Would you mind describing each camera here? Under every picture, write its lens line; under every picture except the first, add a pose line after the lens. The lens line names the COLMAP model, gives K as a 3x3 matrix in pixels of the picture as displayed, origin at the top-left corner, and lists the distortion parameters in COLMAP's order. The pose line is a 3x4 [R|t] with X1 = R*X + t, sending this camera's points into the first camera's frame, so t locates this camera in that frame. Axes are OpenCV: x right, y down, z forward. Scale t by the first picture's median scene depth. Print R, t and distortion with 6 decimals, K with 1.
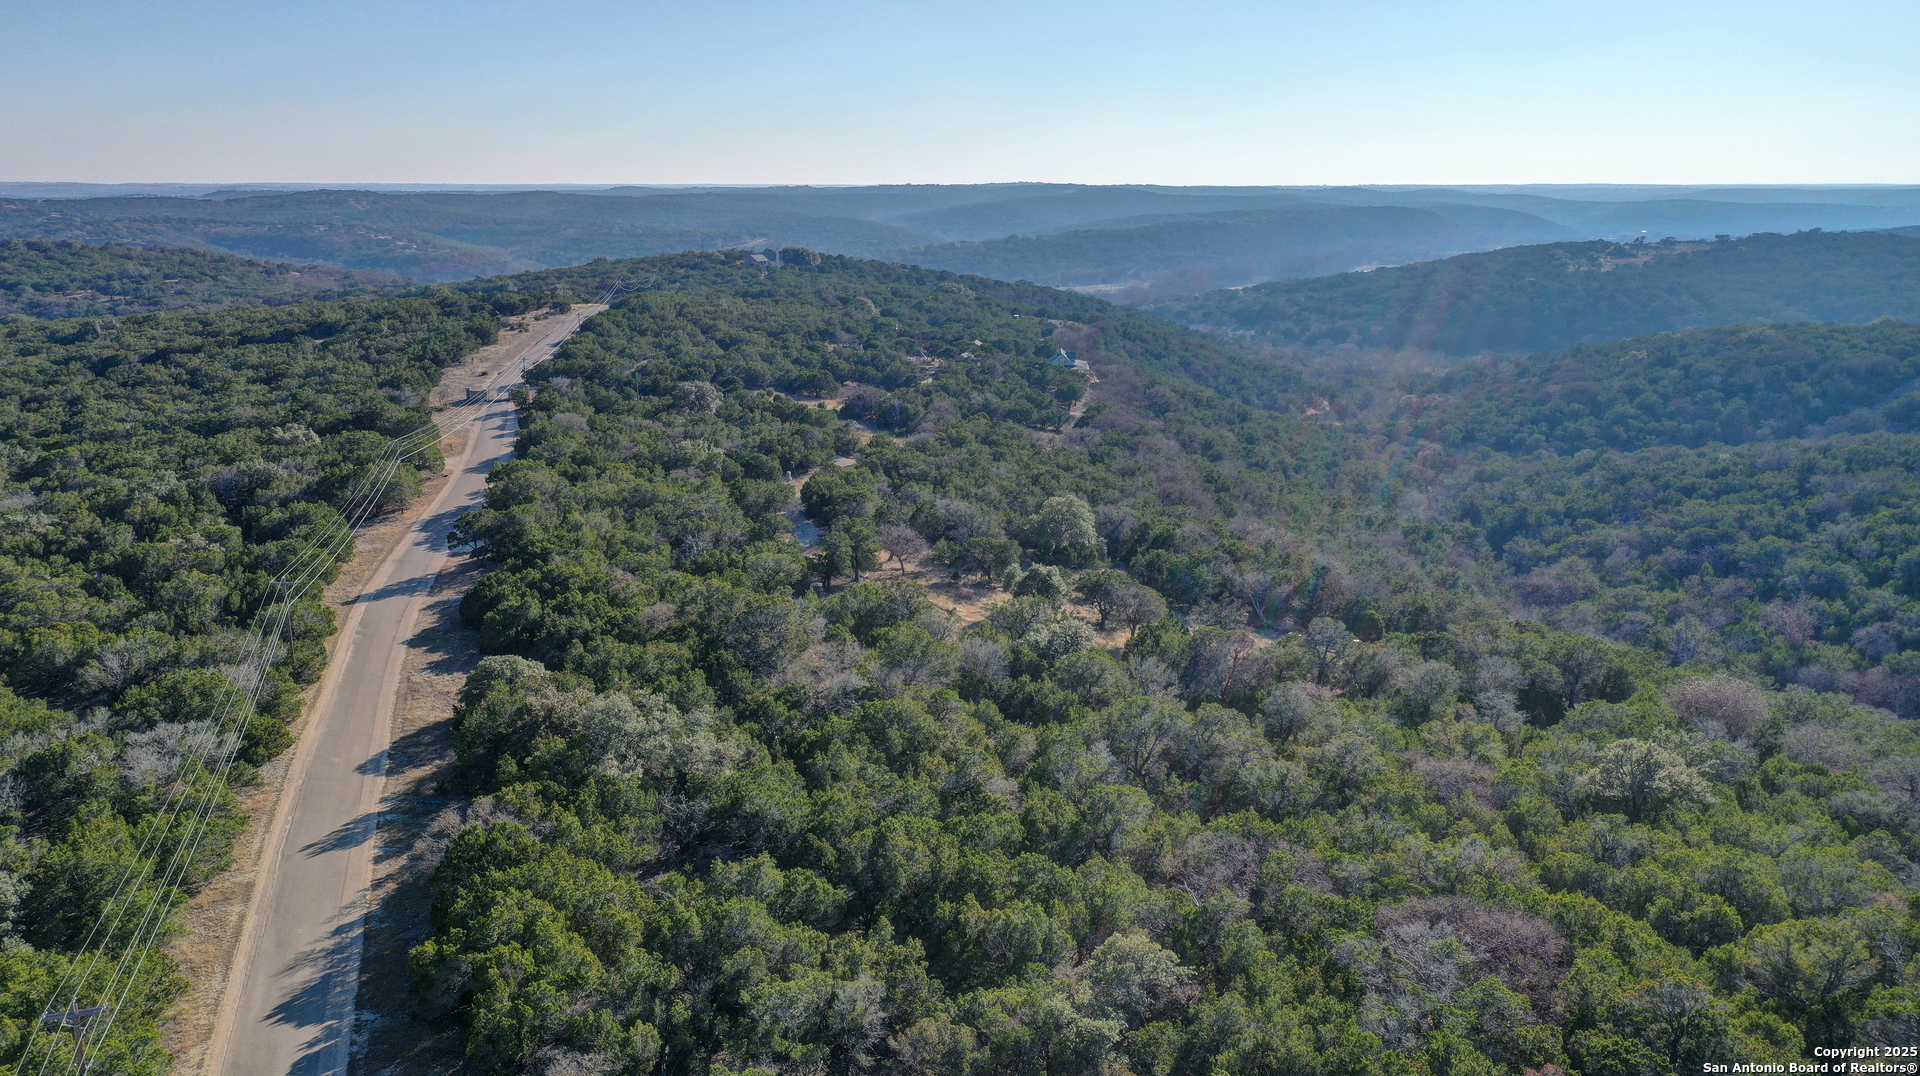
lens RADIAL K [[1518.4, 0, 959.7], [0, 1518.4, 537.7], [0, 0, 1]] dist [0.004247, 0.000029]
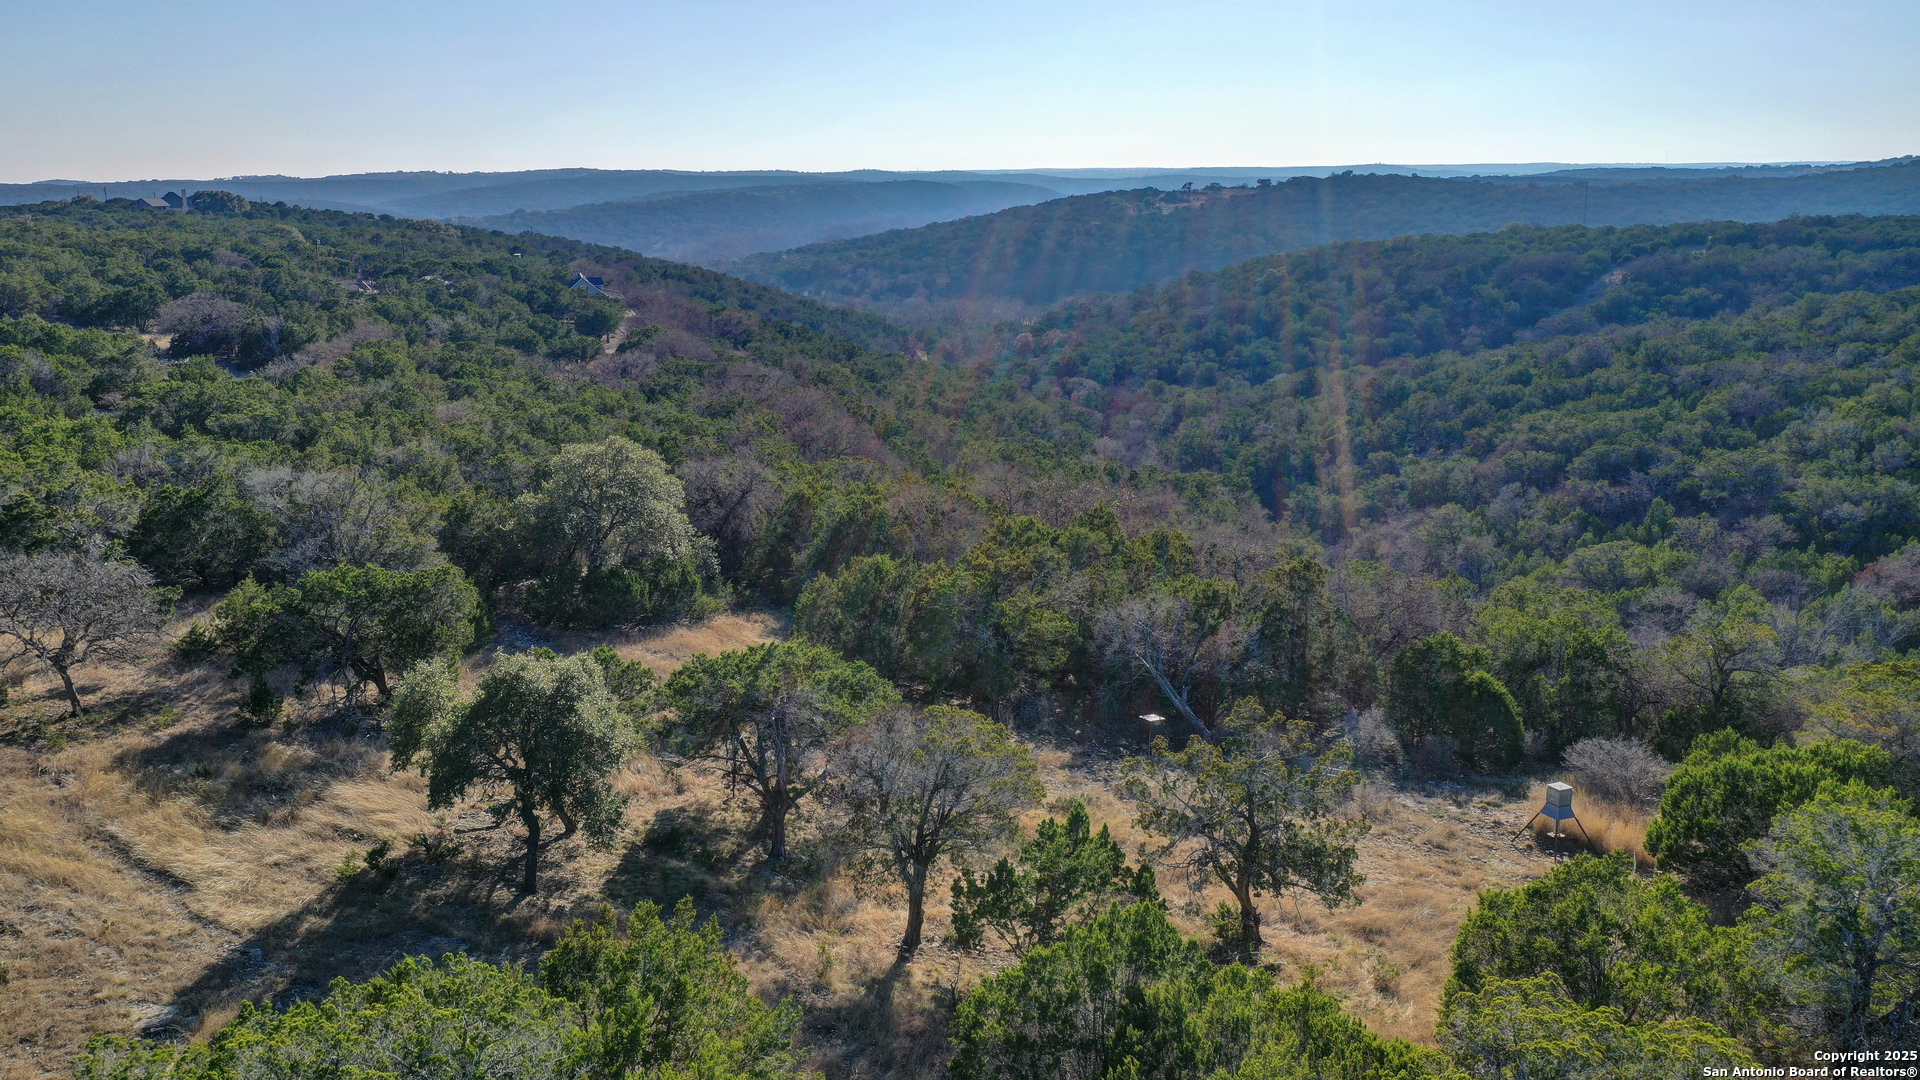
lens RADIAL K [[1518.4, 0, 961.8], [0, 1518.4, 543.0], [0, 0, 1]] dist [0.004247, 0.000029]
pose [[0.952549, -0.083628, 0.292672, 0.042635], [0.081473, 0.996483, 0.019566, -0.000663], [-0.293279, 0.005207, 0.956013, 0.625296]]
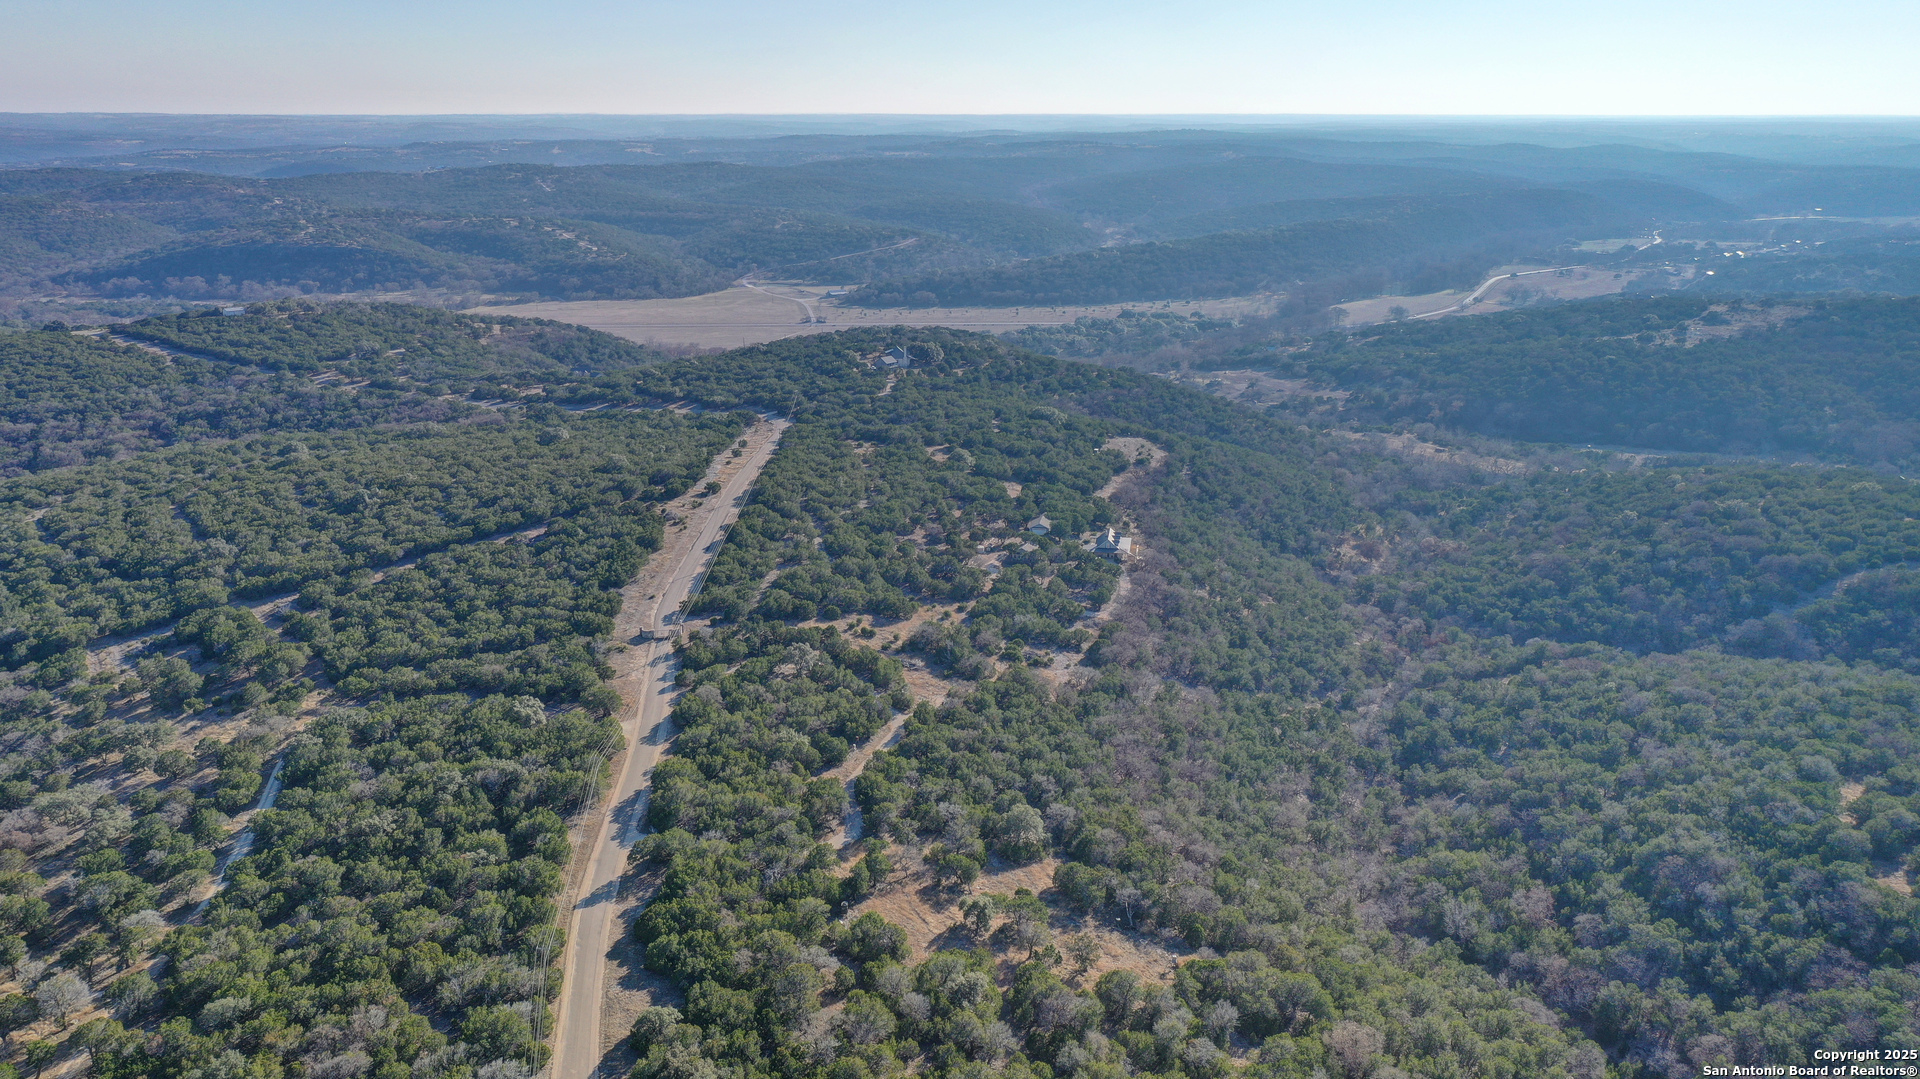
lens RADIAL K [[1518.4, 0, 959.7], [0, 1518.4, 538.6], [0, 0, 1]] dist [0.004247, 0.000029]
pose [[0.994170, 0.031758, -0.103043, 0.159846], [-0.026697, 0.998386, 0.050125, -0.384747], [0.104469, -0.047081, 0.993413, -0.516308]]
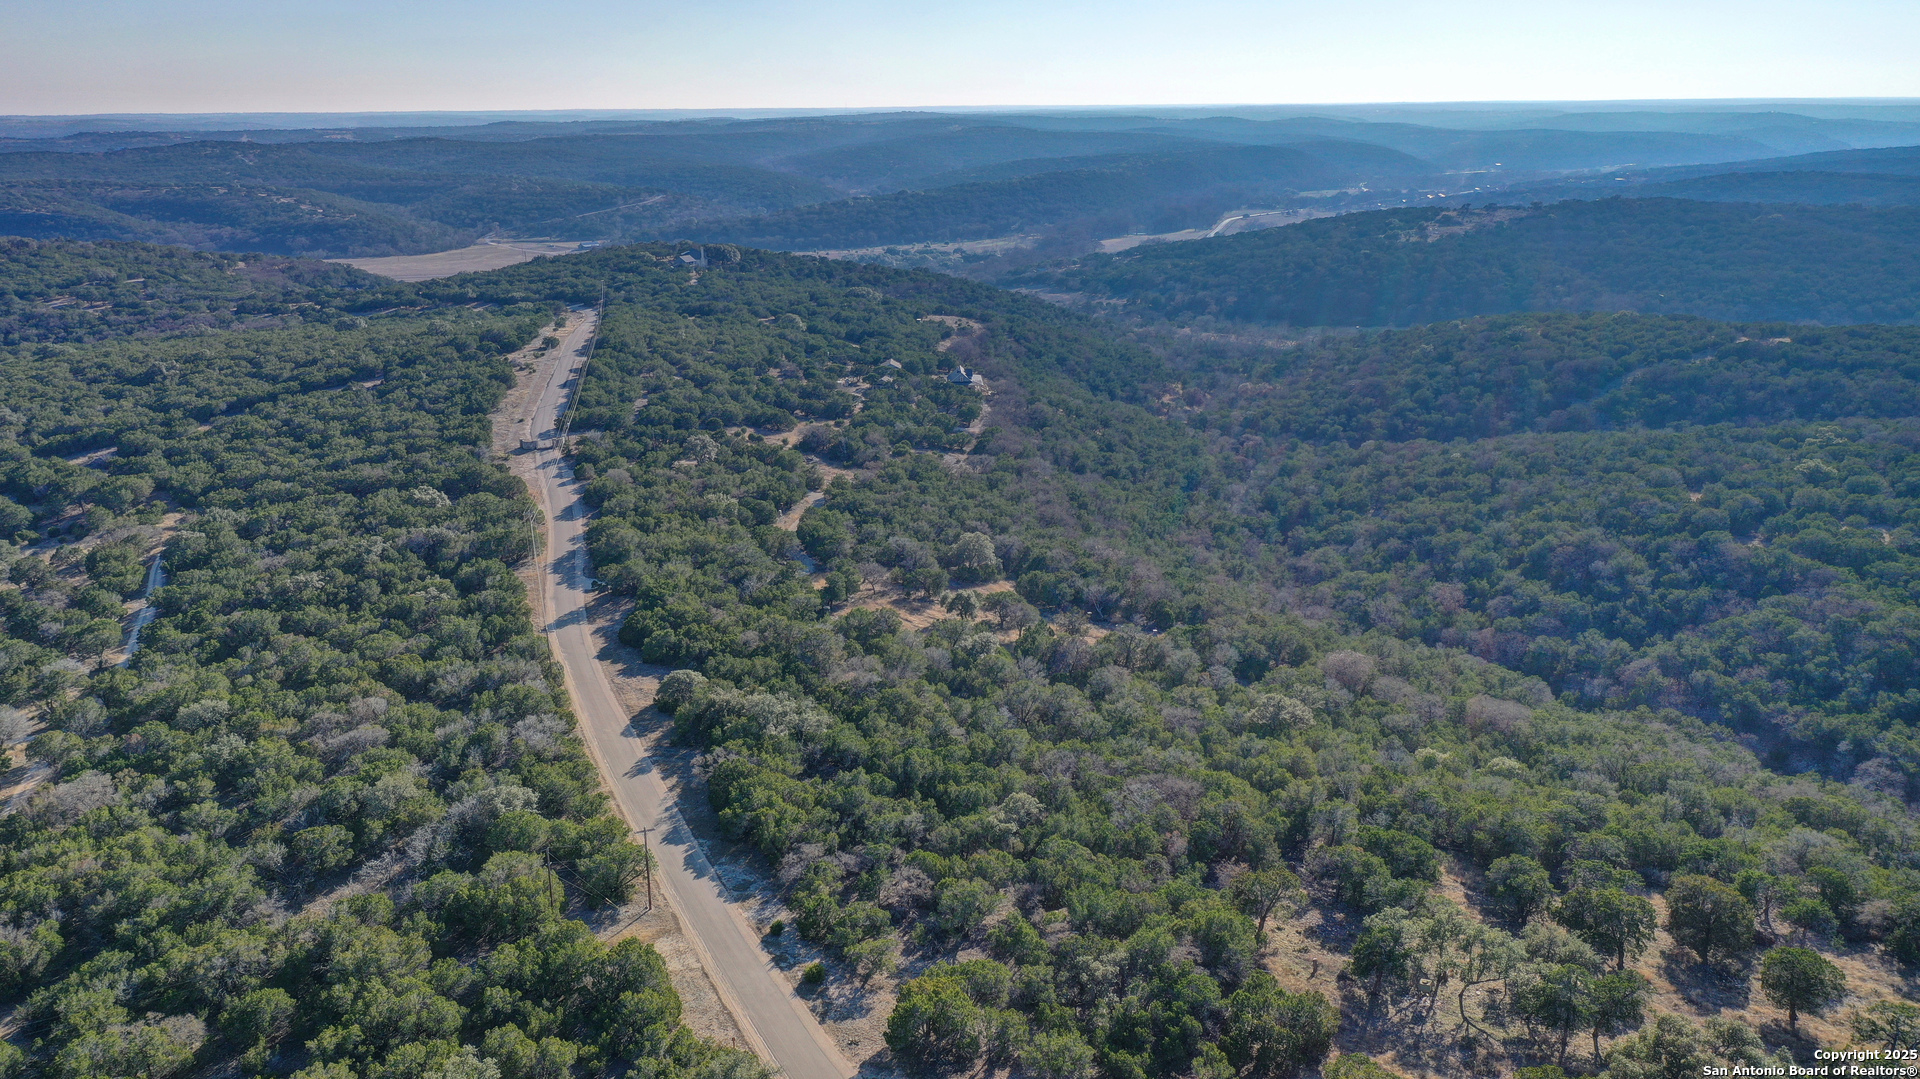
lens RADIAL K [[1518.4, 0, 961.5], [0, 1518.4, 540.7], [0, 0, 1]] dist [0.004247, 0.000029]
pose [[0.997009, -0.030159, 0.071154, -0.054065], [0.026409, 0.998242, 0.053070, -0.105165], [-0.072629, -0.051032, 0.996053, -0.535602]]
